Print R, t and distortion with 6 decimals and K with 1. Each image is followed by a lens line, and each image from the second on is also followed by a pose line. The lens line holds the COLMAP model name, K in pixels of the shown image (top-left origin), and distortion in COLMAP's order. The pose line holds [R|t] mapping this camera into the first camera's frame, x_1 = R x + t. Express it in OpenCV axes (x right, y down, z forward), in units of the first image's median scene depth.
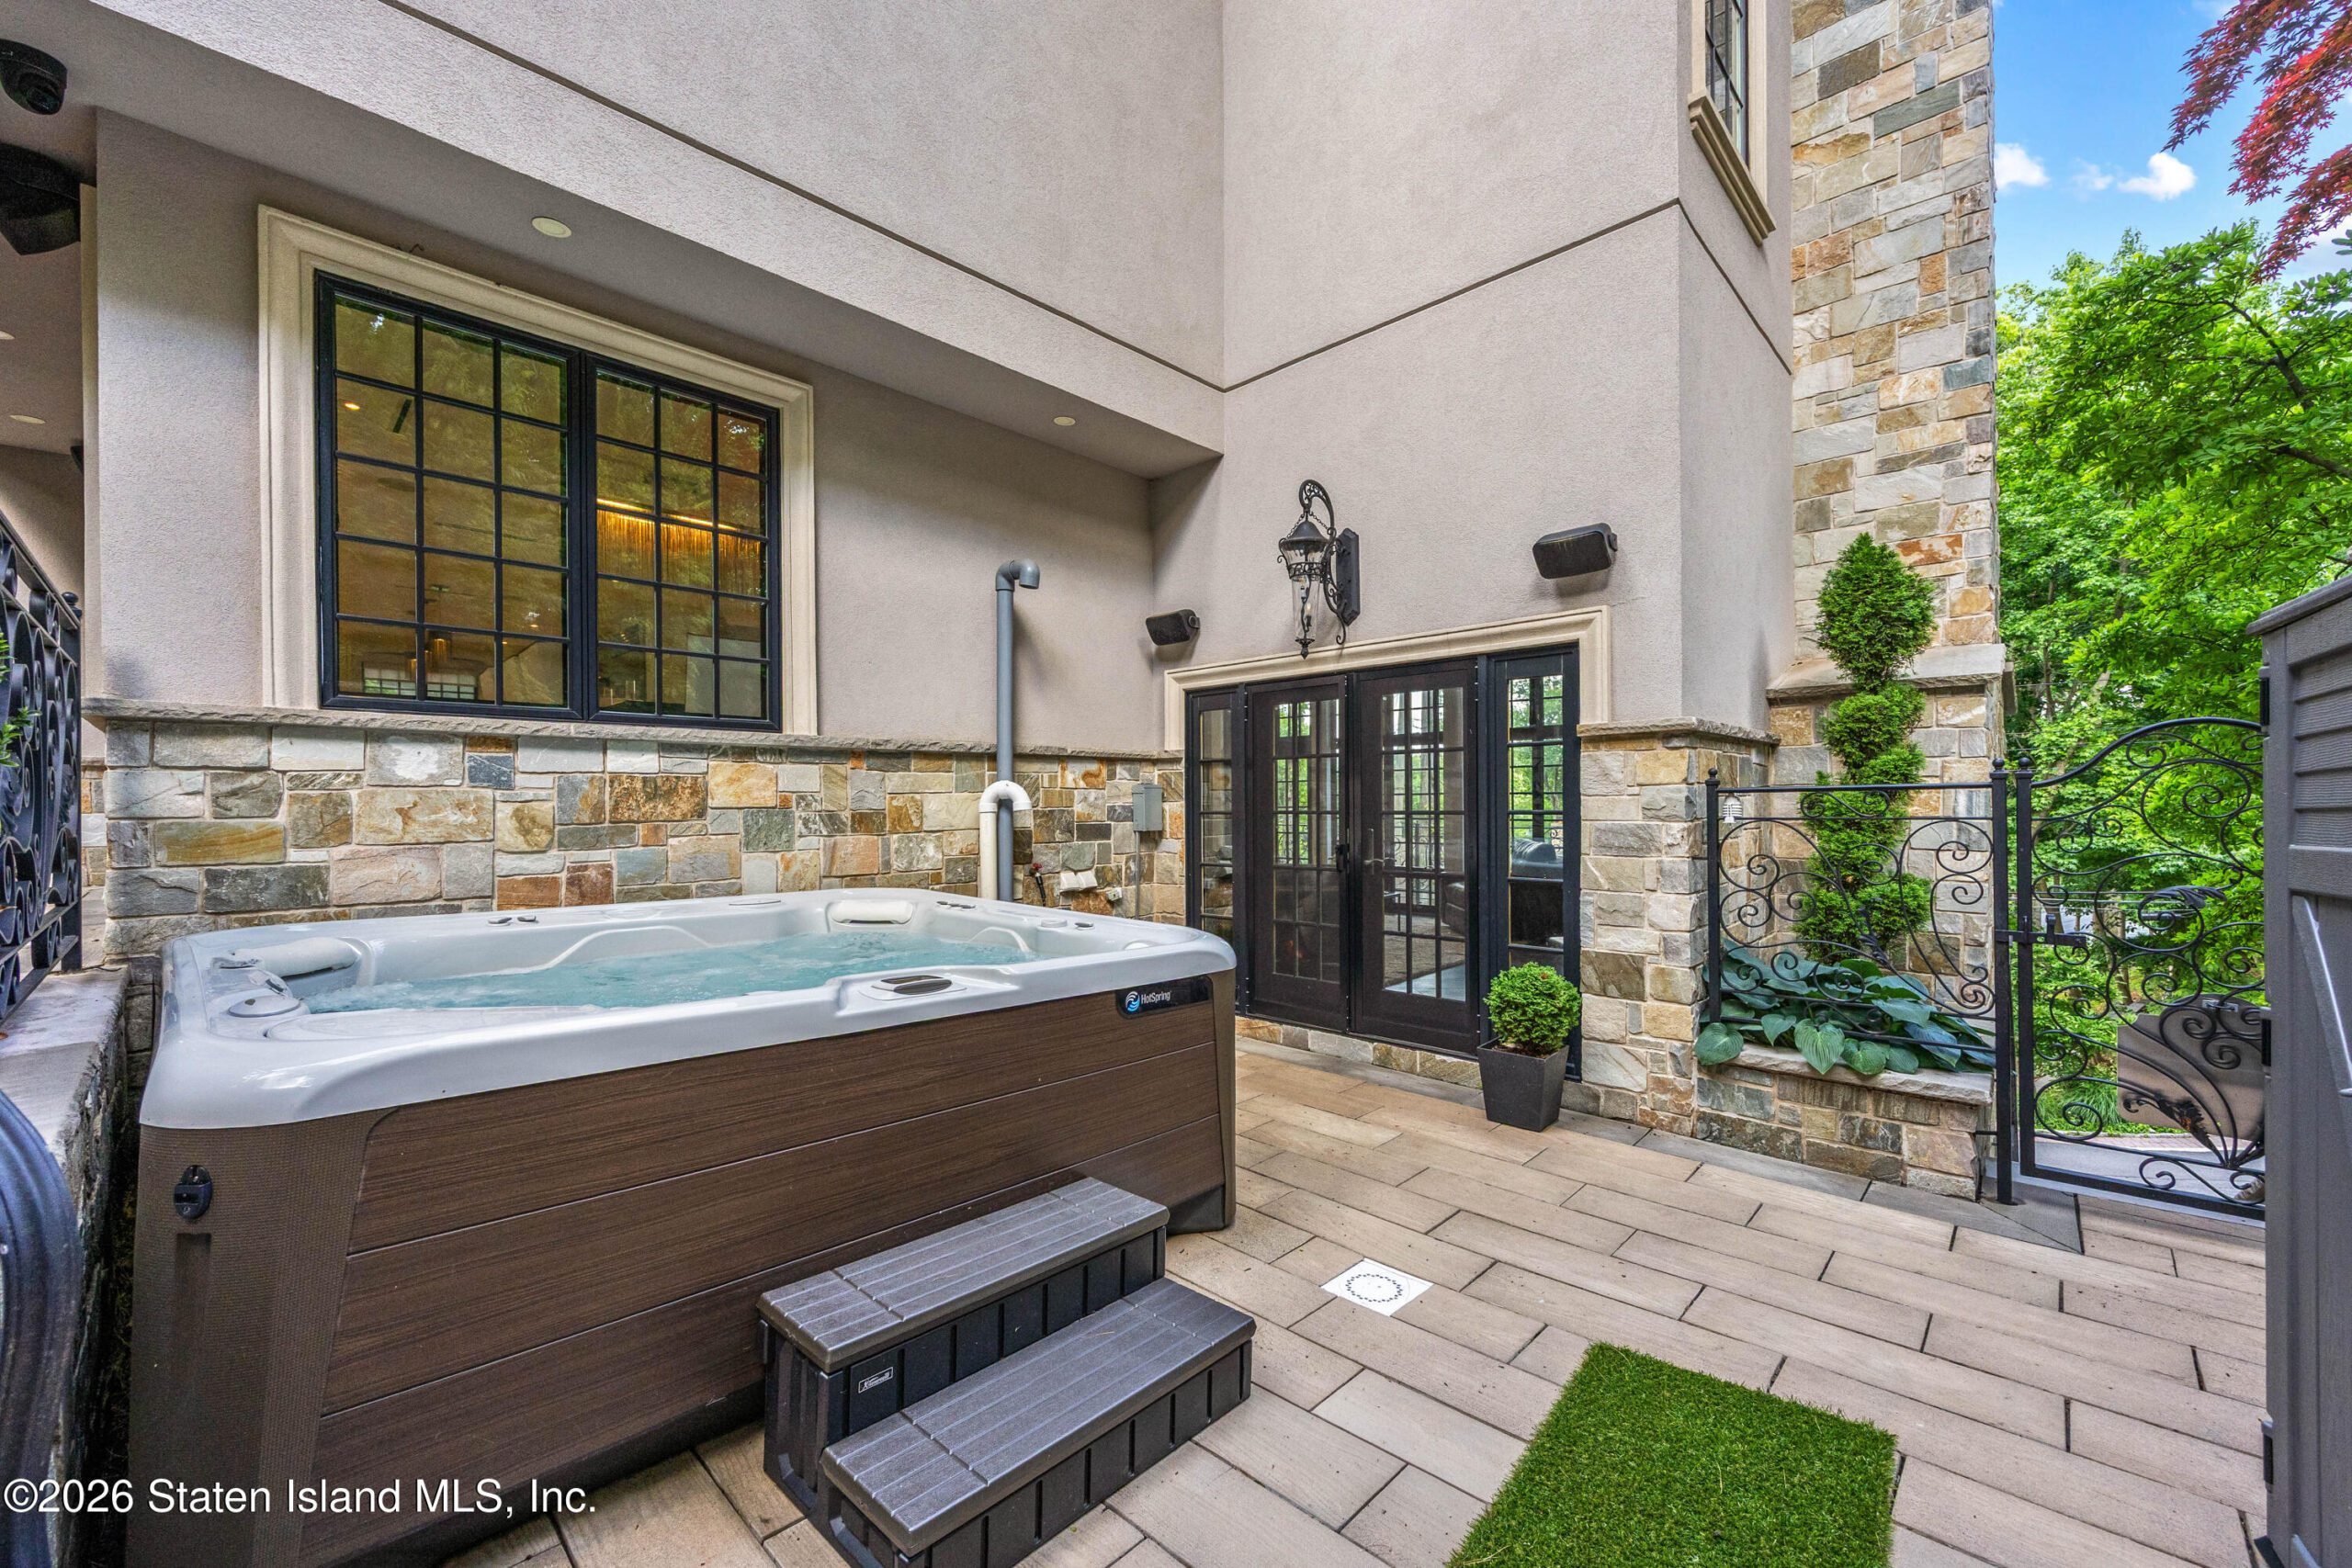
lens RADIAL K [[906.4, 0, 1187.6], [0, 906.4, 793.0], [0, 0, 1]] dist [0.006647, 0.000771]
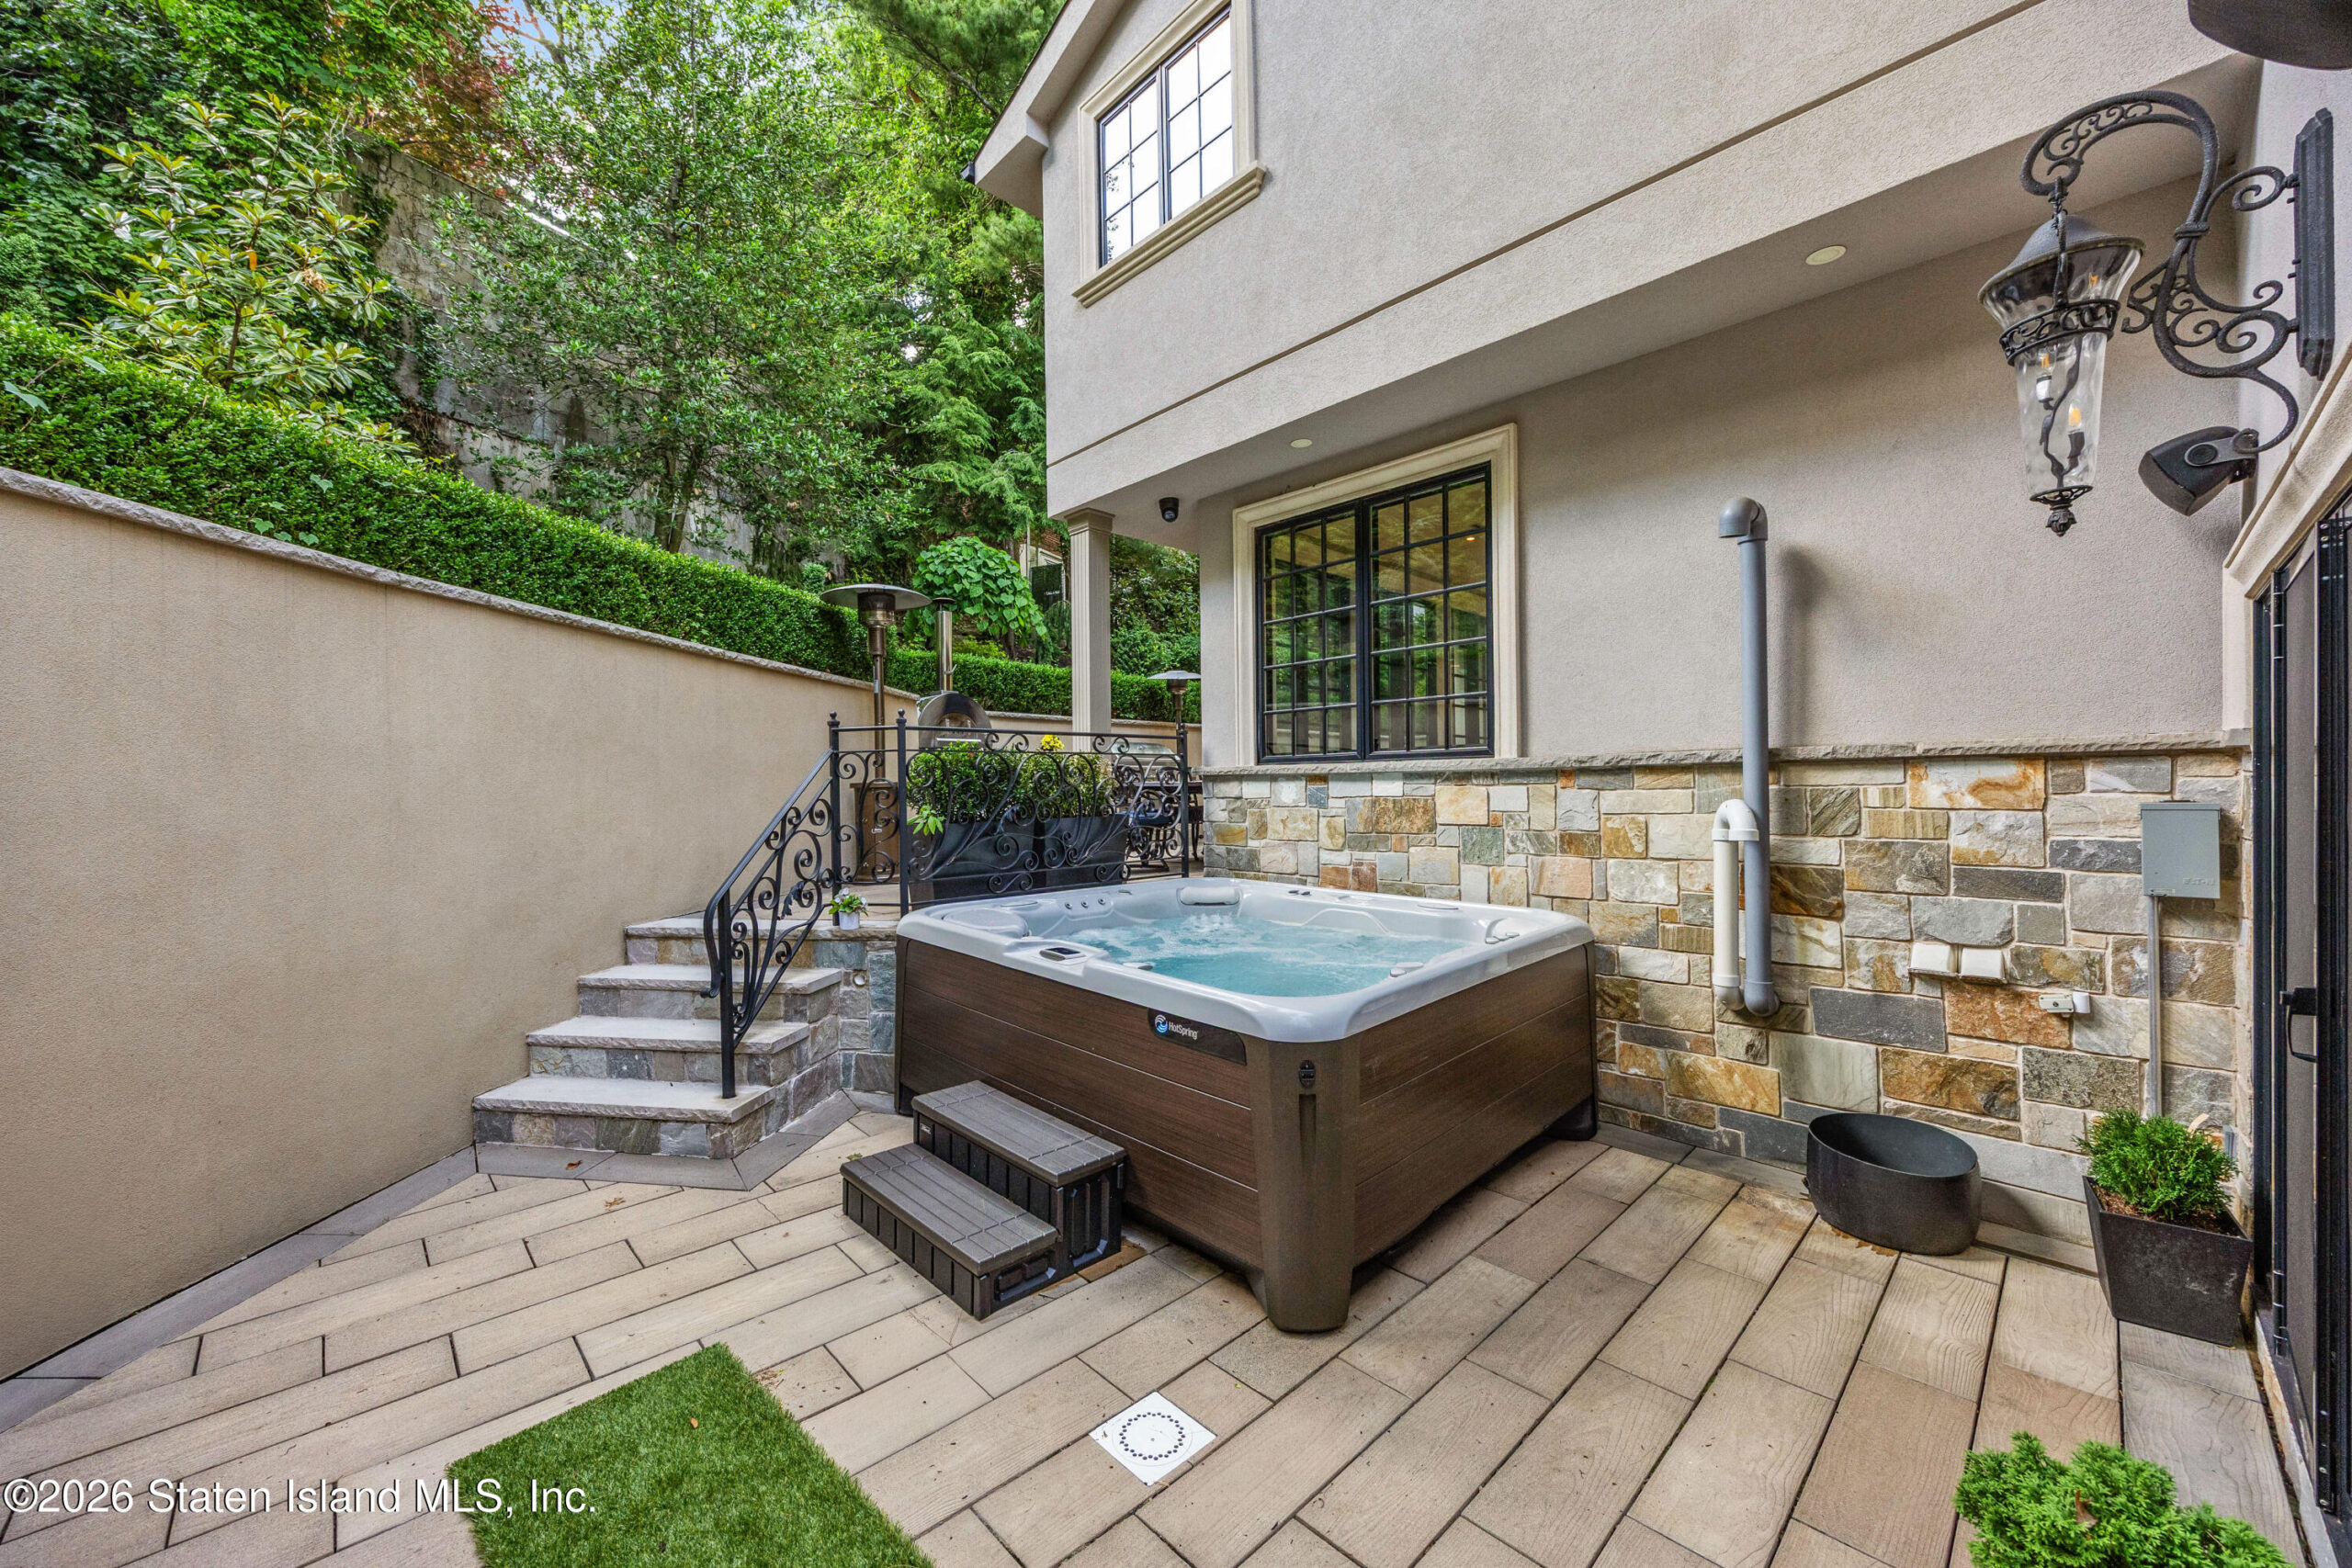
lens RADIAL K [[906.4, 0, 1185.0], [0, 906.4, 785.1], [0, 0, 1]] dist [0.006647, 0.000771]
pose [[-0.031710, 0.001943, -0.999495, 0.709022], [0.019153, 0.999816, 0.001336, -0.044708], [0.999314, -0.019101, -0.031742, 0.716635]]
